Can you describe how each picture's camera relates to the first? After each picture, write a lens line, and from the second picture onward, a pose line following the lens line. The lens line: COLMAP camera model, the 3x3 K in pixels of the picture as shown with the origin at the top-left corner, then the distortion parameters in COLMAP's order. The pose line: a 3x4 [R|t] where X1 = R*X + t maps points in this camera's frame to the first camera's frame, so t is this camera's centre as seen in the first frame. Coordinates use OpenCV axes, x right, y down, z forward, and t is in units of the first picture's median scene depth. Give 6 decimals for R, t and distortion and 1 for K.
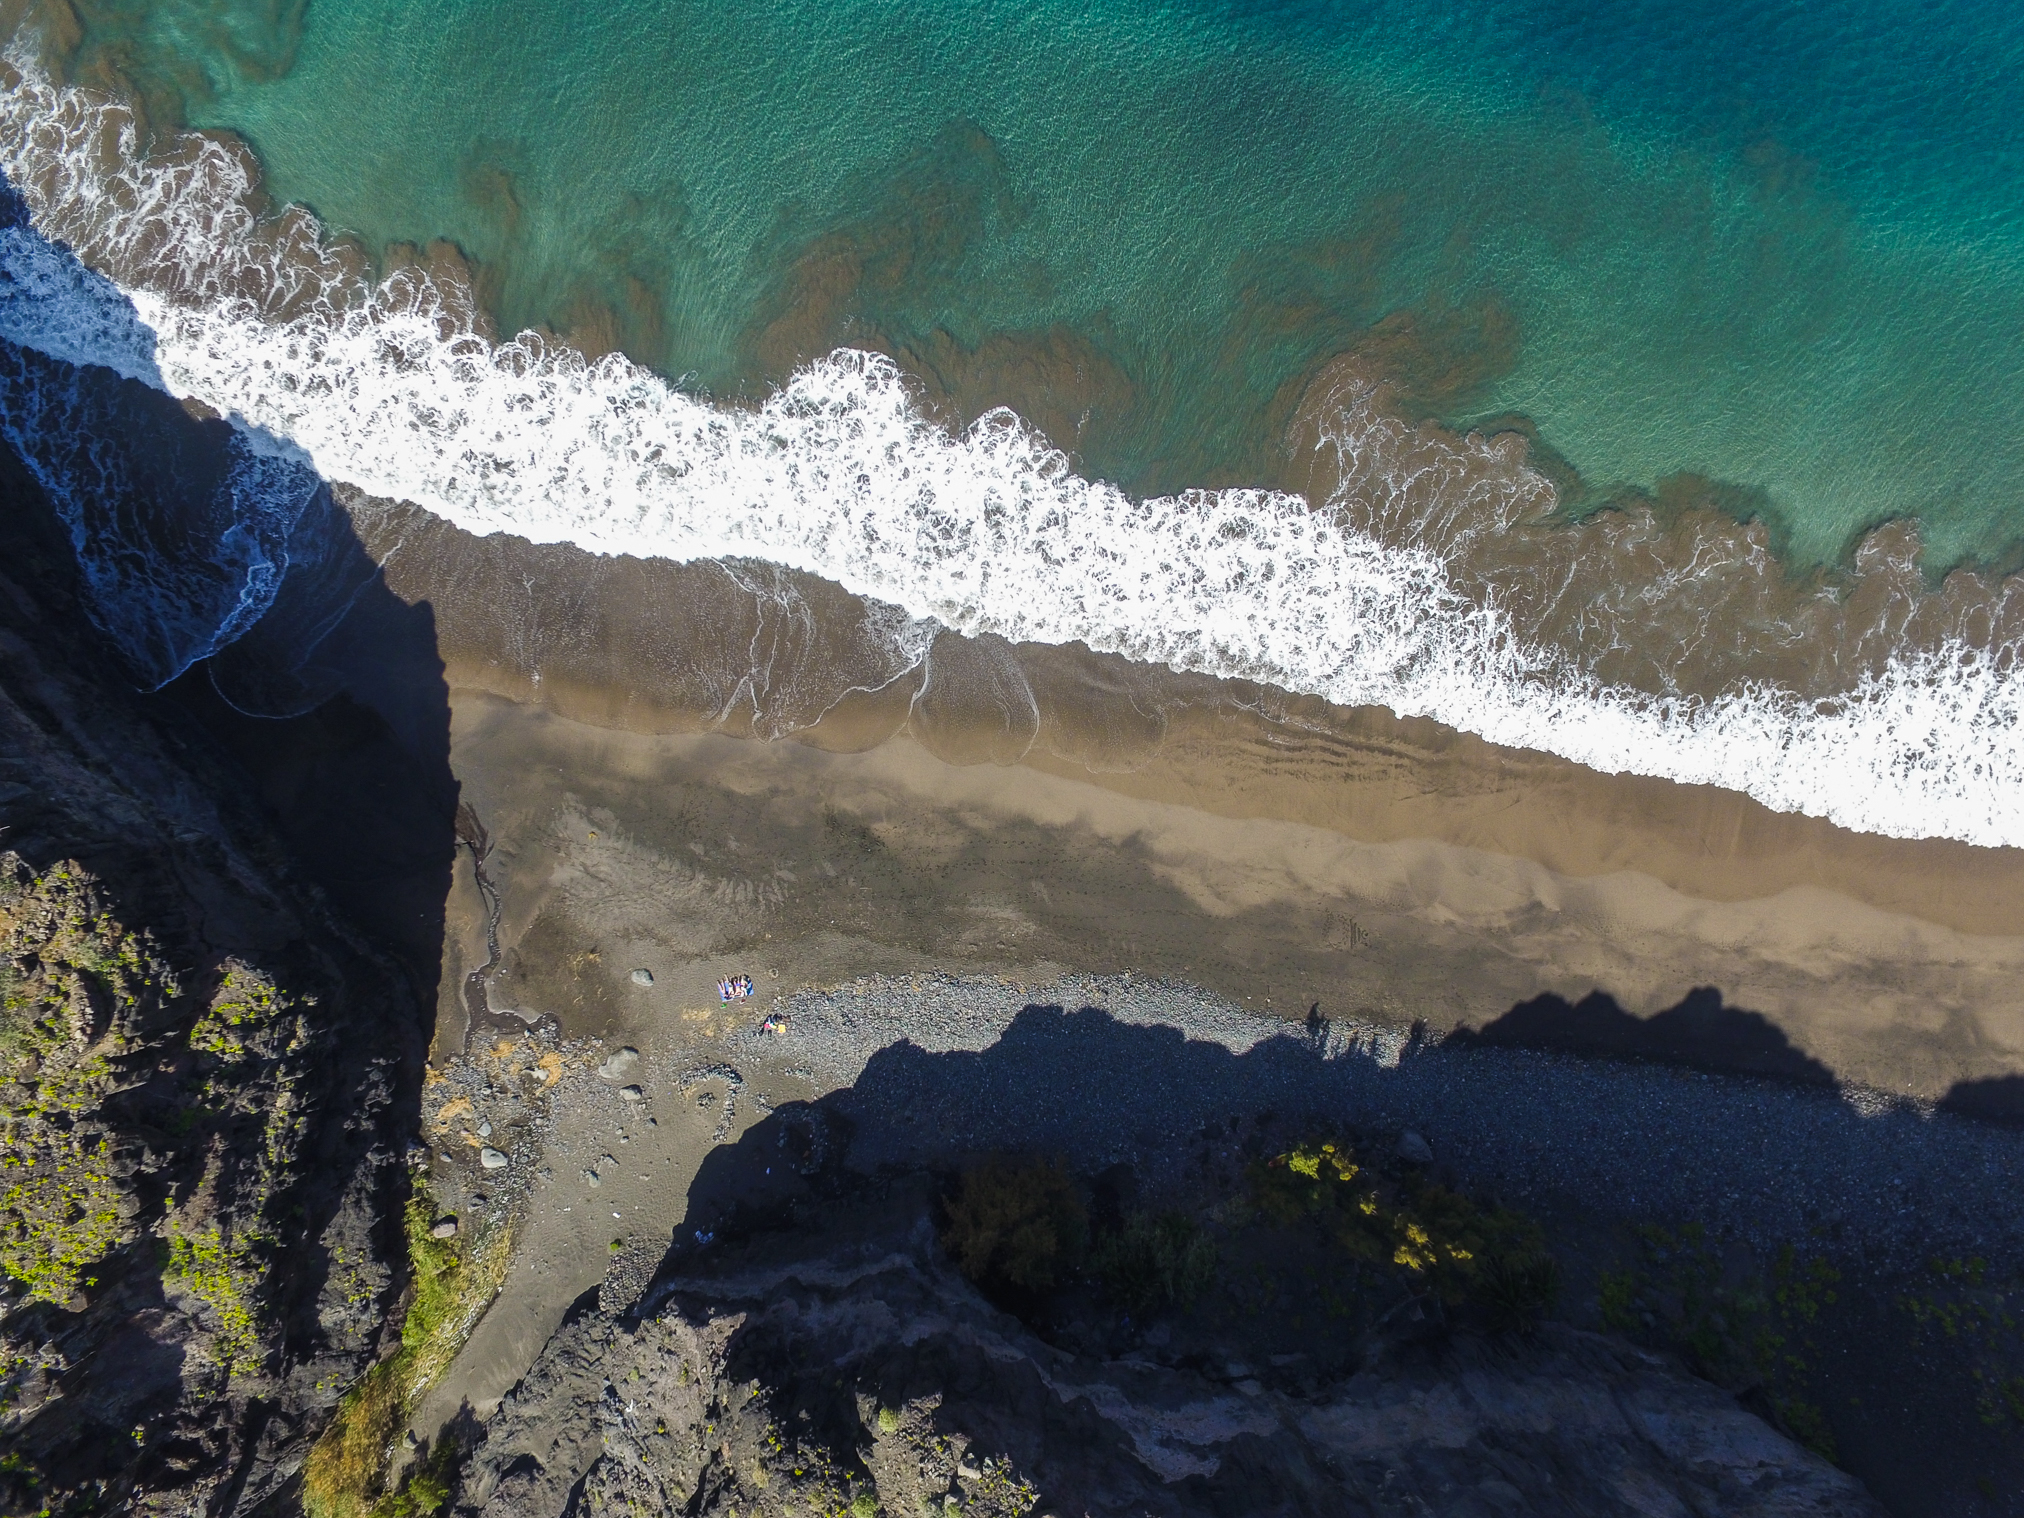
lens RADIAL K [[1195.0, 0, 992.9], [0, 1195.0, 807.3], [0, 0, 1]] dist [-0.014806, 0.014947]
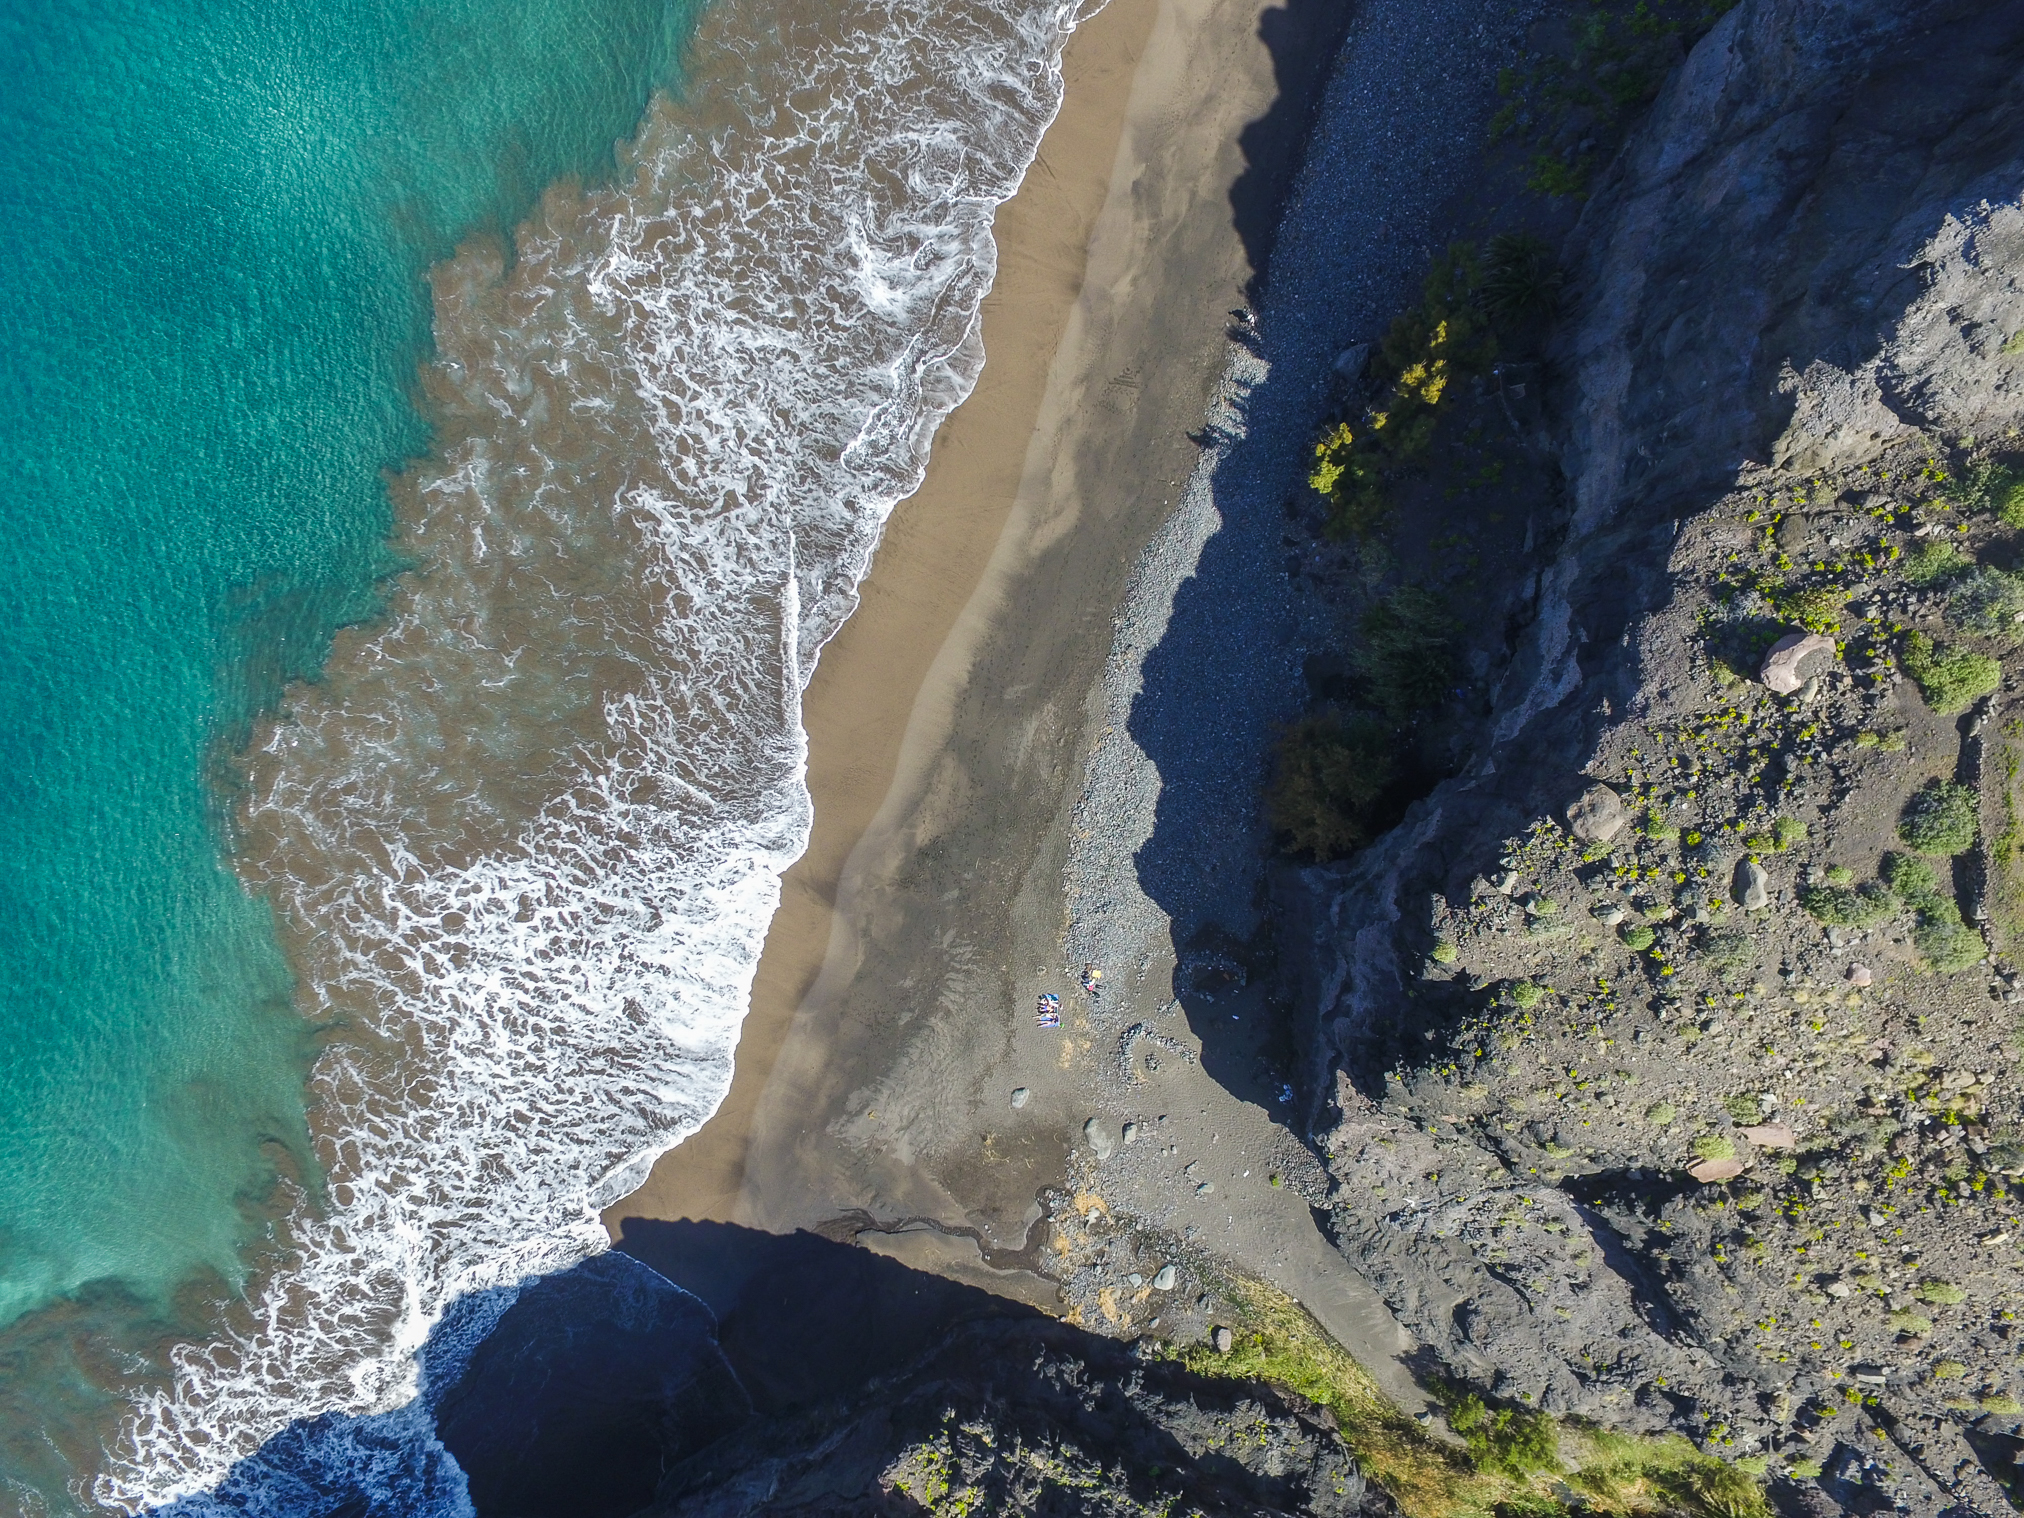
lens RADIAL K [[1195.0, 0, 1052.8], [0, 1195.0, 792.6], [0, 0, 1]] dist [-0.014806, 0.014947]
pose [[0.199466, -0.977613, -0.066983, 0.031325], [0.978429, 0.202450, -0.041118, 0.162131], [0.053758, -0.057336, 0.996907, 0.012743]]
